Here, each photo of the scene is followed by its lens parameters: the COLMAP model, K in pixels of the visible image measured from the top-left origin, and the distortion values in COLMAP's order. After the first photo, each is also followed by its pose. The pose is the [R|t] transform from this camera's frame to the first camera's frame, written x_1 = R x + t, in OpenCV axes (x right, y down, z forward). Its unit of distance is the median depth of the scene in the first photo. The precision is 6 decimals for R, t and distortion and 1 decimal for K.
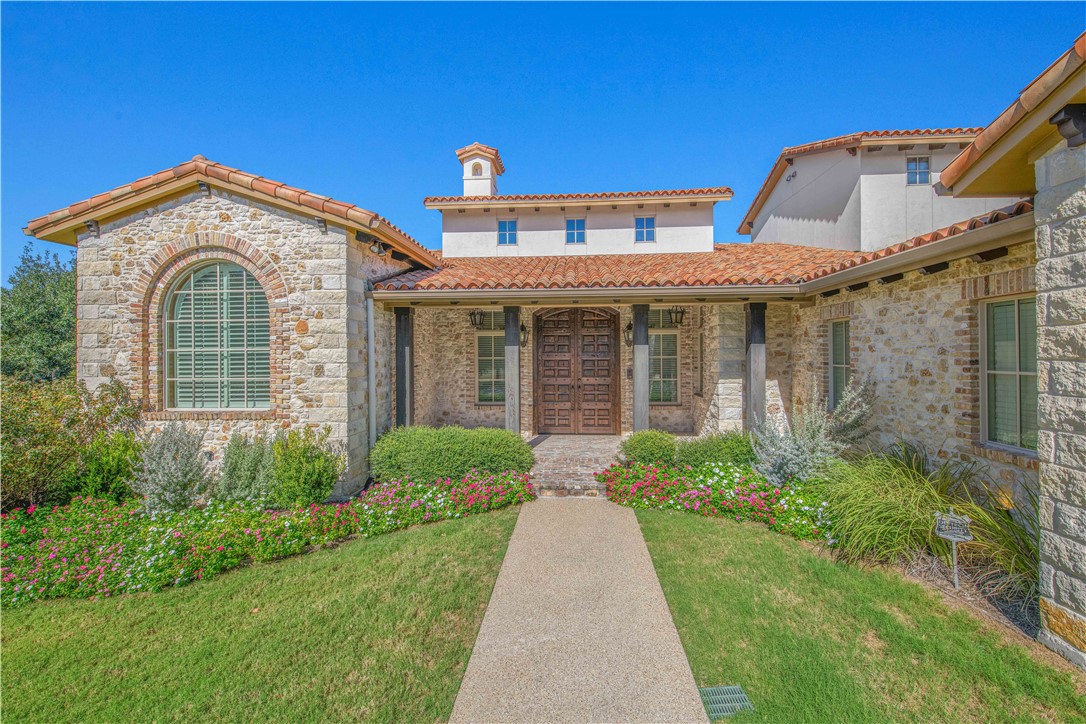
lens RADIAL K [[471.3, 0, 538.5], [0, 471.3, 364.2], [0, 0, 1]] dist [0.013491, -0.007454]
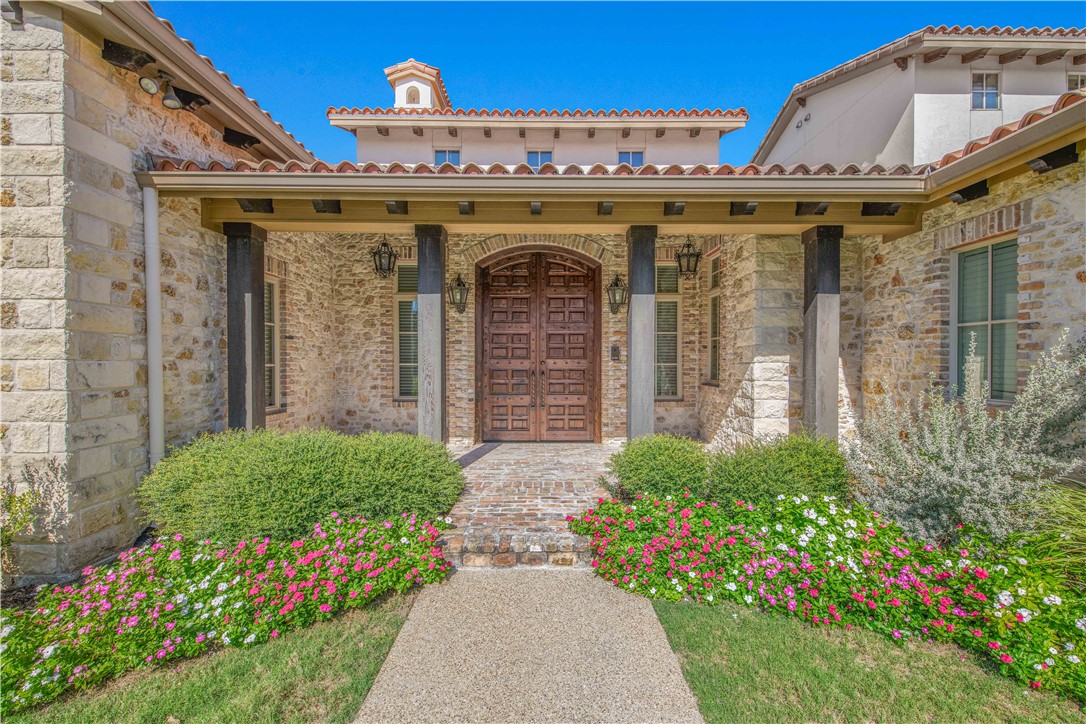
lens RADIAL K [[471.3, 0, 550.9], [0, 471.3, 346.9], [0, 0, 1]] dist [0.013491, -0.007454]
pose [[0.994904, 0.012820, 0.100012, 0.037553], [-0.007919, 0.998755, -0.049243, 0.056758], [-0.100519, 0.048201, 0.993767, 0.397464]]
